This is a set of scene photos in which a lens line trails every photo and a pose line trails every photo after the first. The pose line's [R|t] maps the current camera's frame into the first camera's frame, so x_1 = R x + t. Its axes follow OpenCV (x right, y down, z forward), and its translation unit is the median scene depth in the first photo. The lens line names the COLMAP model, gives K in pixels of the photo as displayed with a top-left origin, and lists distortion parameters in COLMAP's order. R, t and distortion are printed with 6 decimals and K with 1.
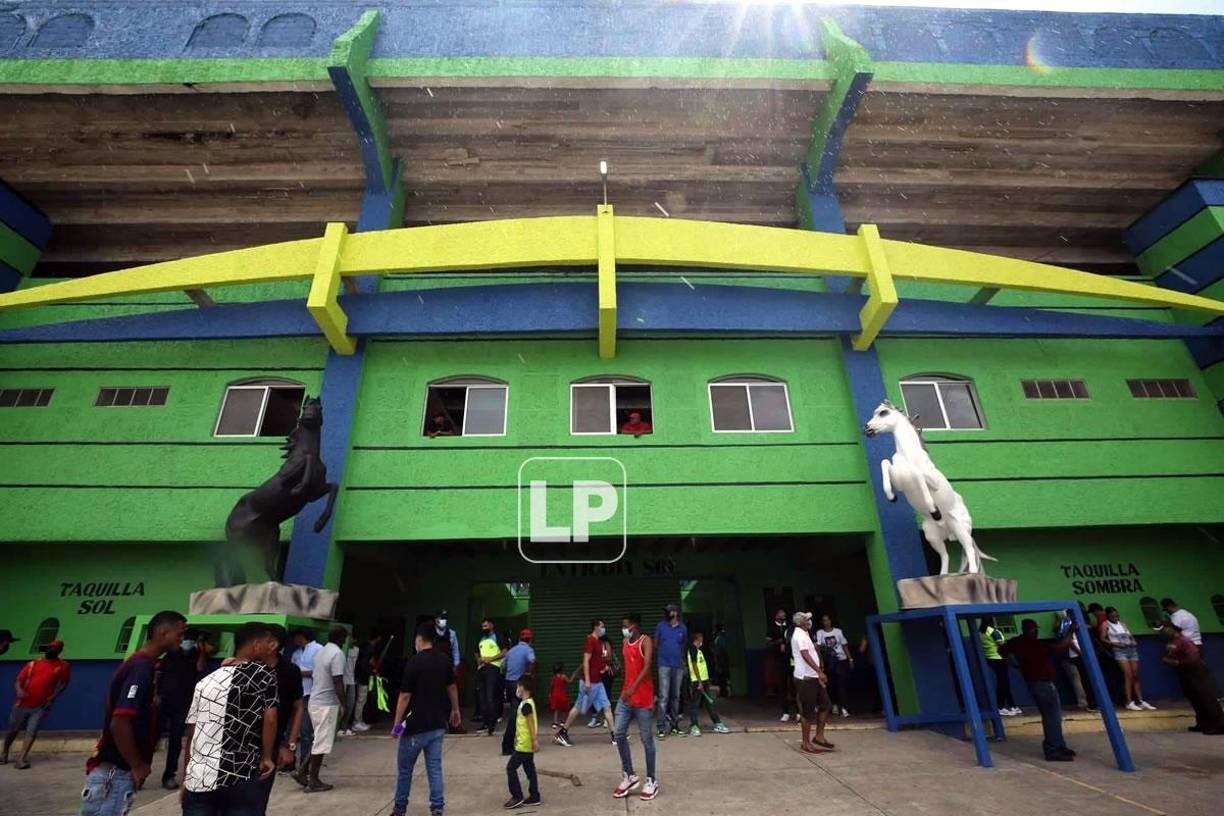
lens RADIAL K [[508.9, 0, 612.0], [0, 508.9, 408.0], [0, 0, 1]] dist [-0.000882, -0.000148]
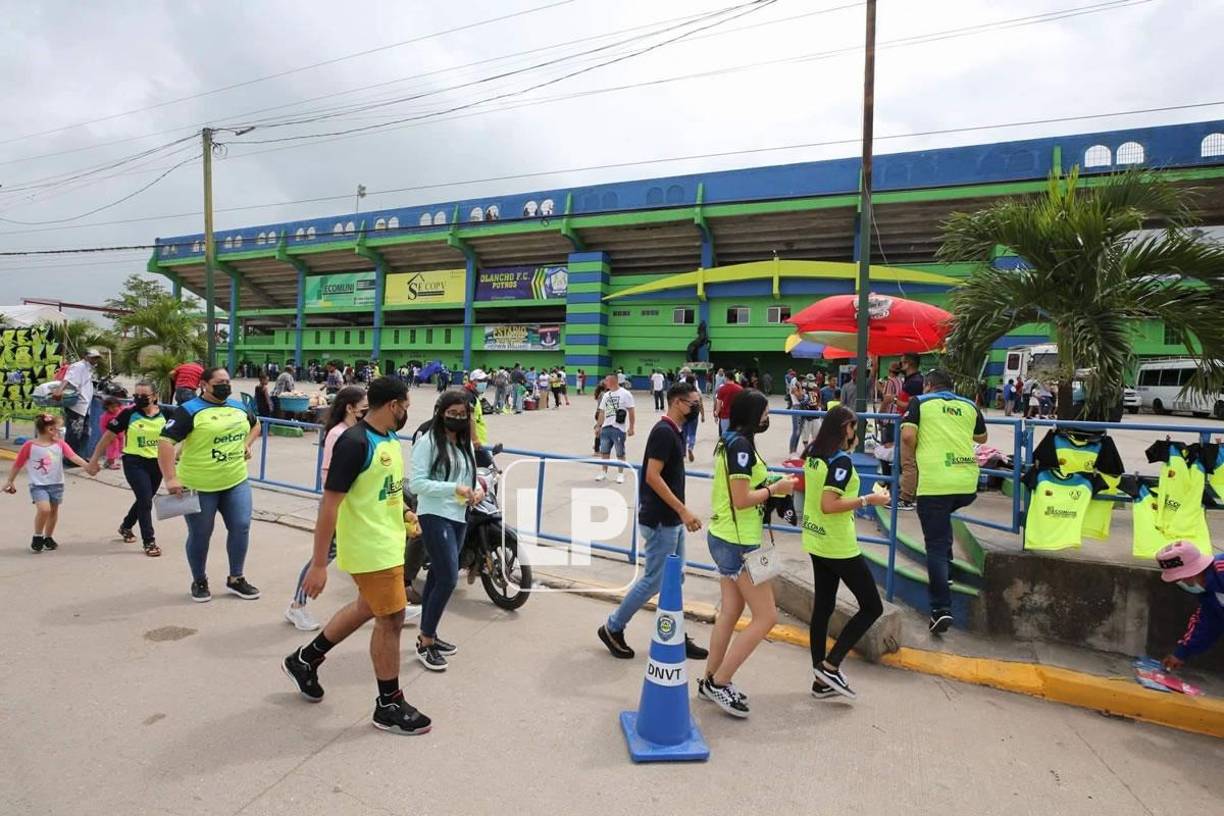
lens RADIAL K [[597.7, 0, 612.0], [0, 597.7, 408.0], [0, 0, 1]] dist [-0.000211, -0.000025]
pose [[0.908450, 0.053598, -0.414543, 0.407079], [0.133080, 0.903051, 0.408397, -0.735843], [0.396243, -0.426175, 0.813244, -1.804827]]
